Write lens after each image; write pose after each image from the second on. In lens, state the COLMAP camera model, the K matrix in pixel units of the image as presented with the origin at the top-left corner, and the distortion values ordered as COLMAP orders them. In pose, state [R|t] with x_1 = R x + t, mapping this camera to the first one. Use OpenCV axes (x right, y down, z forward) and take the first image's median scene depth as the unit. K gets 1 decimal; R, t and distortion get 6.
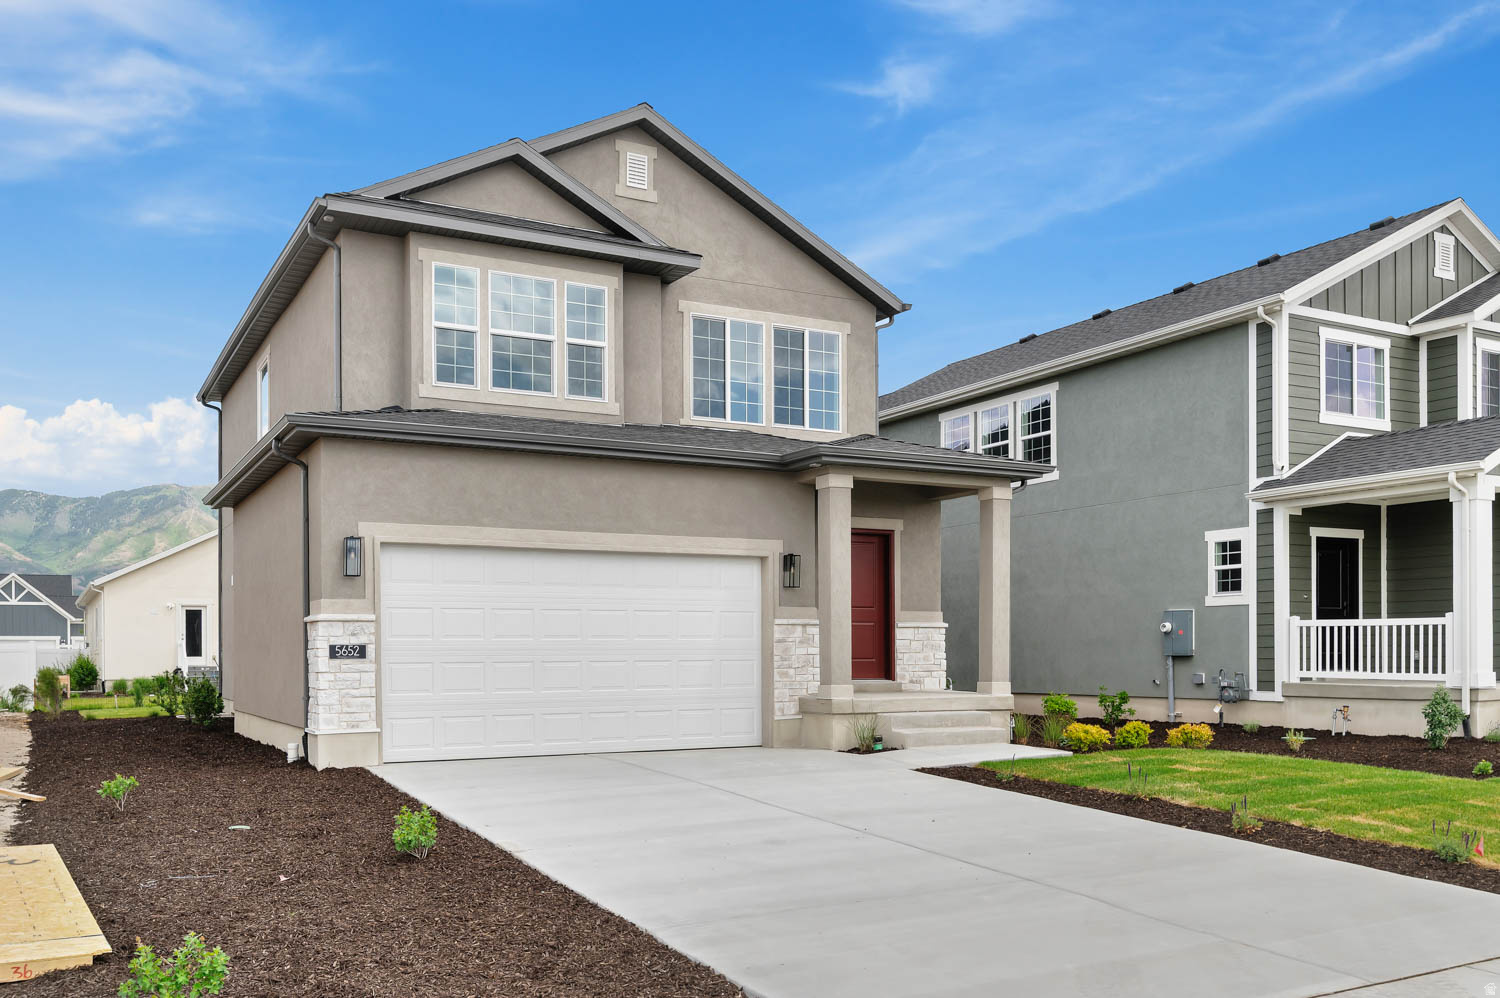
lens RADIAL K [[1290.1, 0, 750.0], [0, 1290.1, 499.0], [0, 0, 1]] dist [-0.004744, -0.001305]
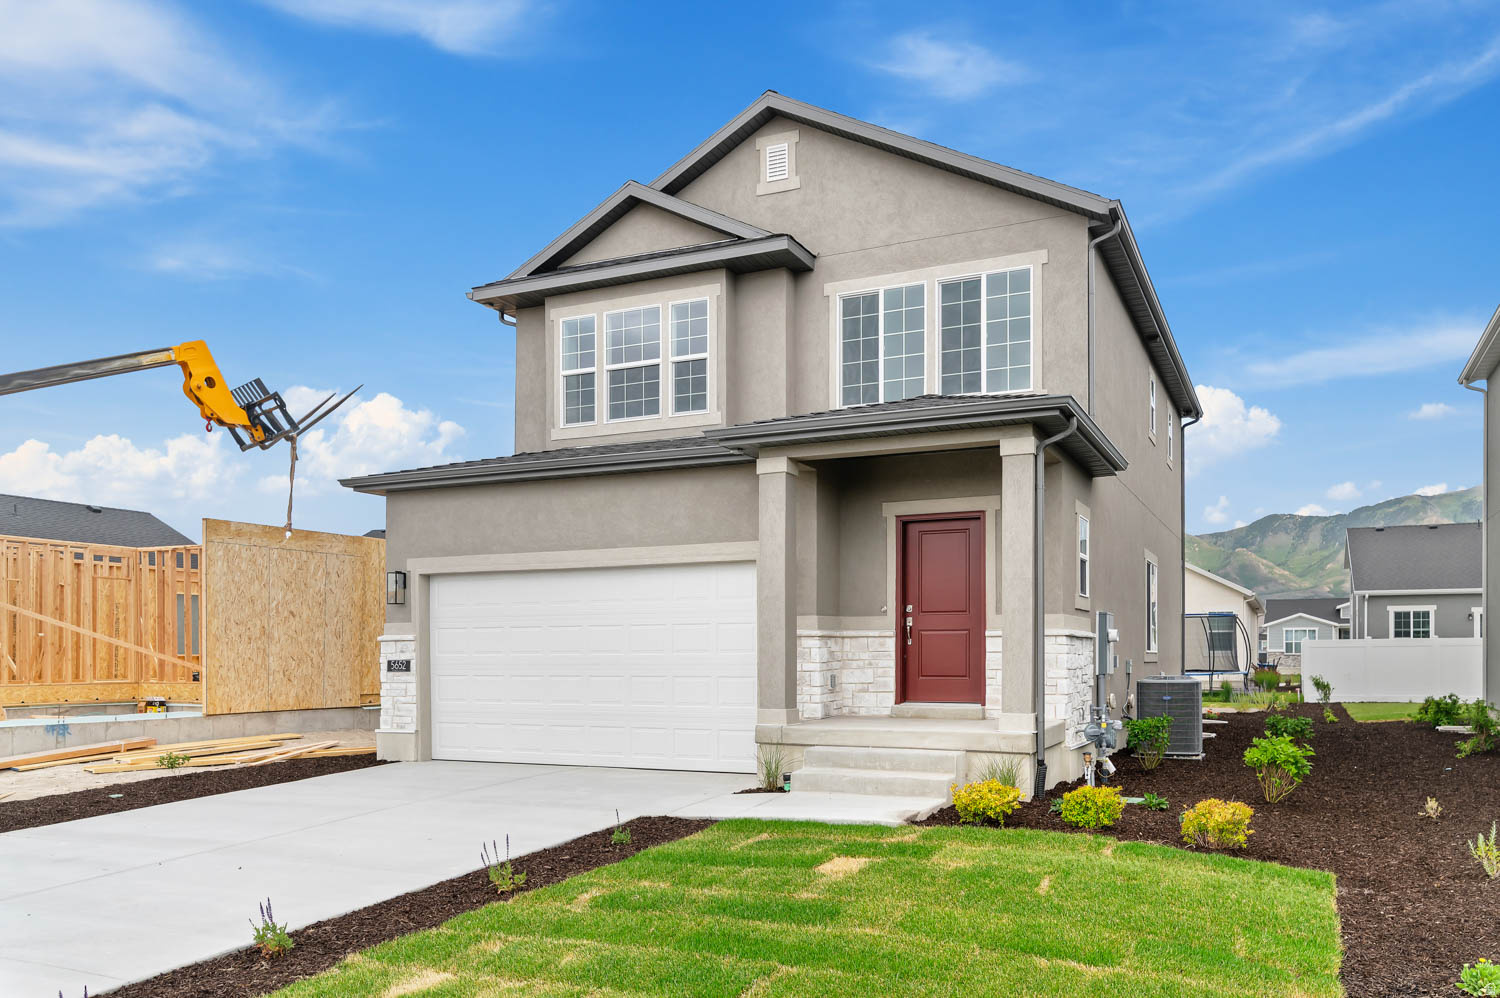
lens RADIAL K [[1135.9, 0, 751.5], [0, 1135.9, 543.1], [0, 0, 1]] dist [0.005457, 0.000932]
pose [[0.587393, -0.077314, -0.805600, 0.612392], [0.096763, 0.994995, -0.024937, 0.049866], [0.803496, -0.063305, 0.591934, 0.514826]]
